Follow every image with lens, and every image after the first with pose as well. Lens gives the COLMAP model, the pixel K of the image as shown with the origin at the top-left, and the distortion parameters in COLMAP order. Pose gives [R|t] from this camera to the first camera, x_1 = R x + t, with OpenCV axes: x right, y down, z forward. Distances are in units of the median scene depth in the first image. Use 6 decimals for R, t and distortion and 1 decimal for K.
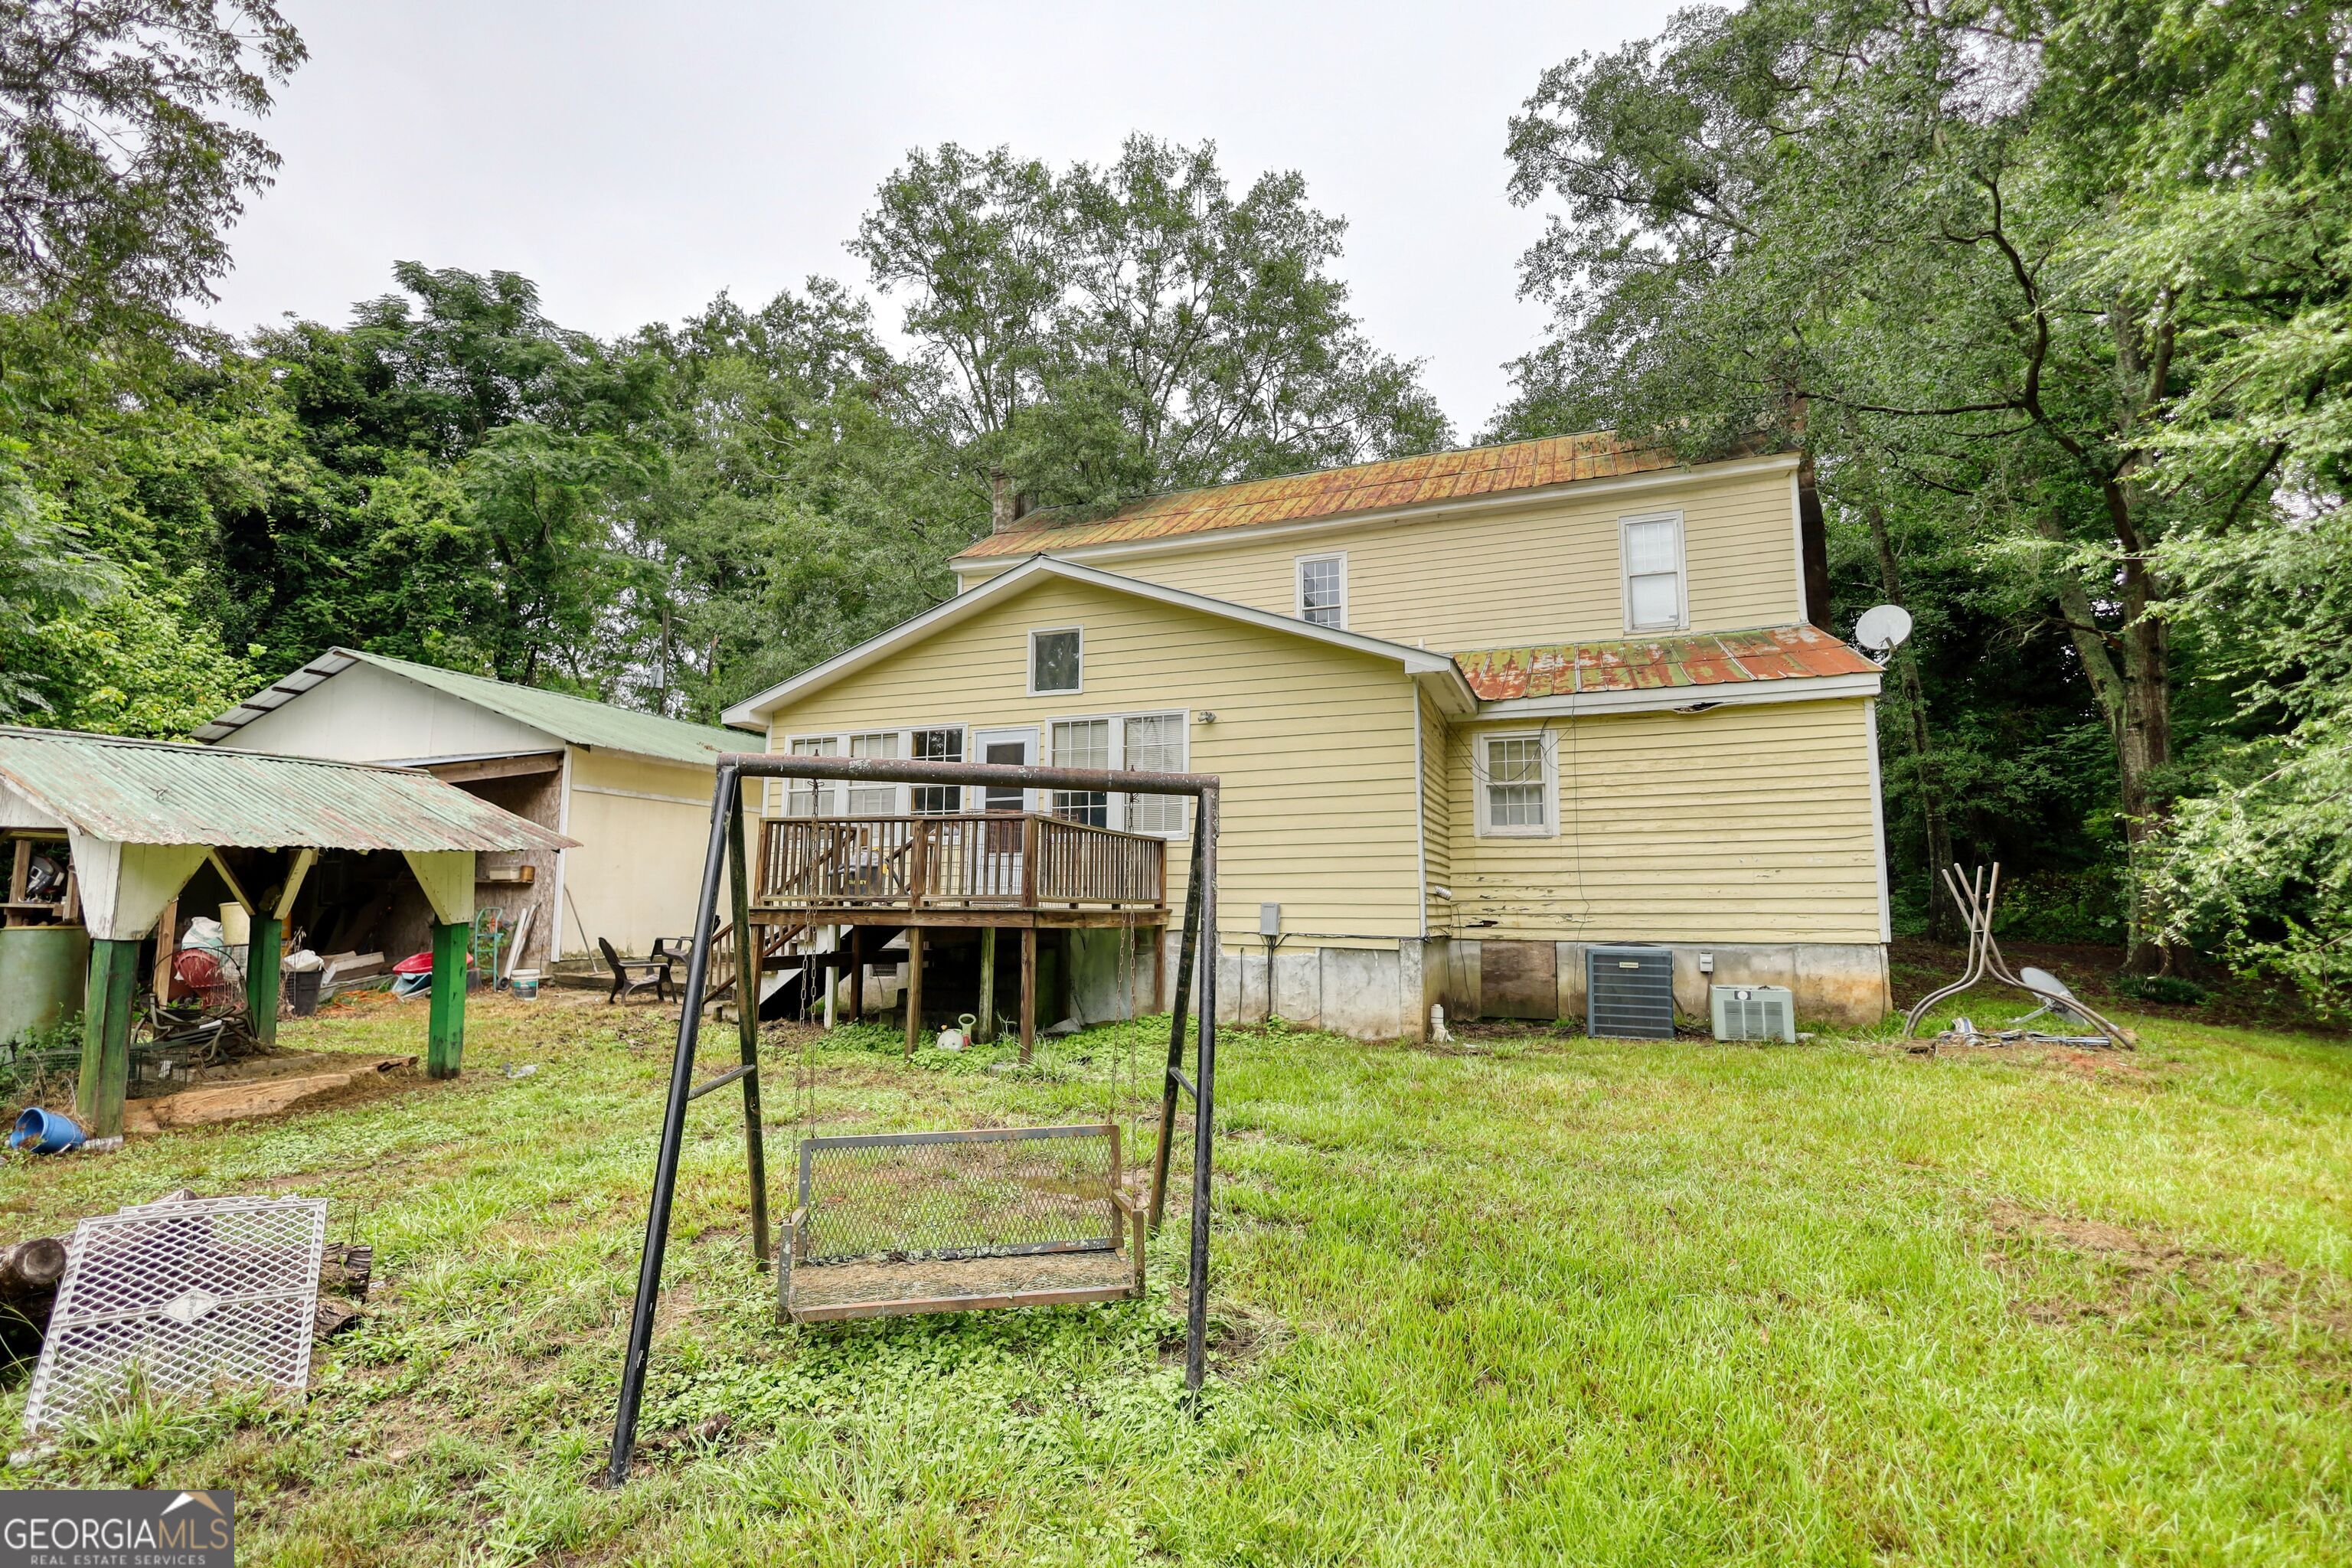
lens RADIAL K [[1108.6, 0, 1176.0], [0, 1108.6, 784.0], [0, 0, 1]] dist [0.003795, 0.000691]
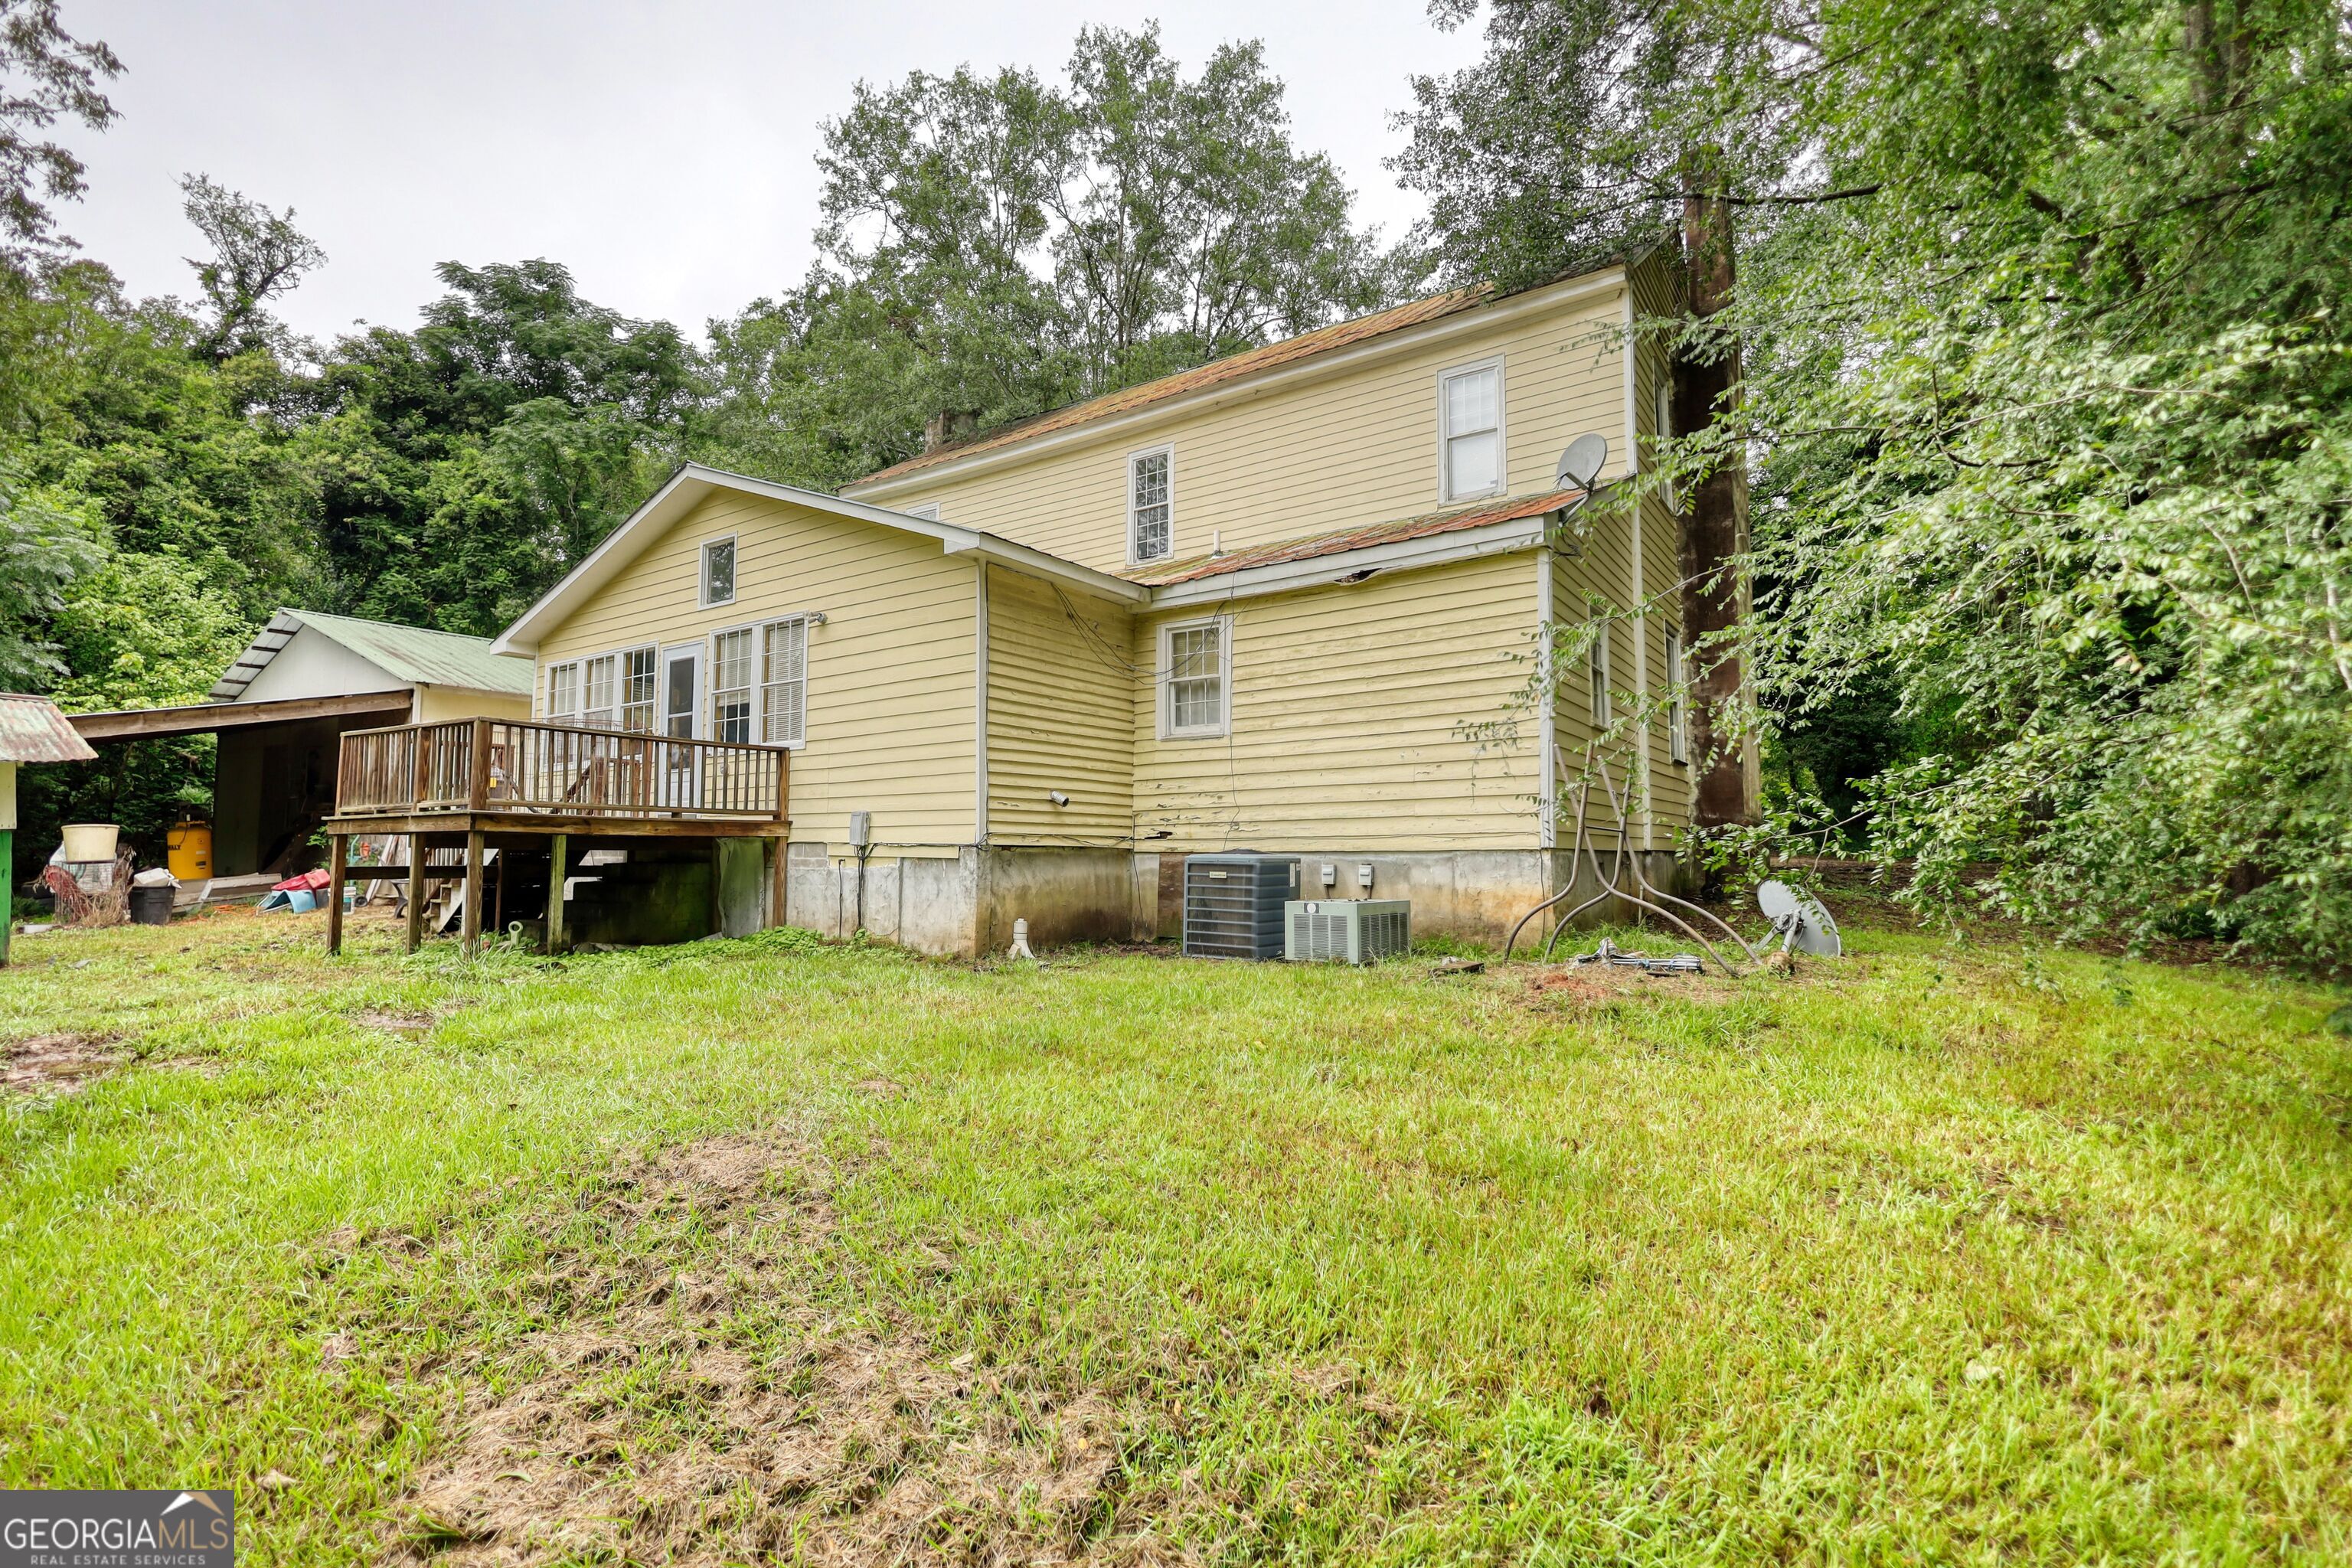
lens RADIAL K [[1099.6, 0, 1162.3], [0, 1099.6, 787.7], [0, 0, 1]] dist [0.001167, -0.001172]
pose [[0.974084, -0.019944, -0.225305, 0.273795], [0.031936, 0.998253, 0.049706, 0.024483], [0.223920, -0.055614, 0.973019, 0.074790]]
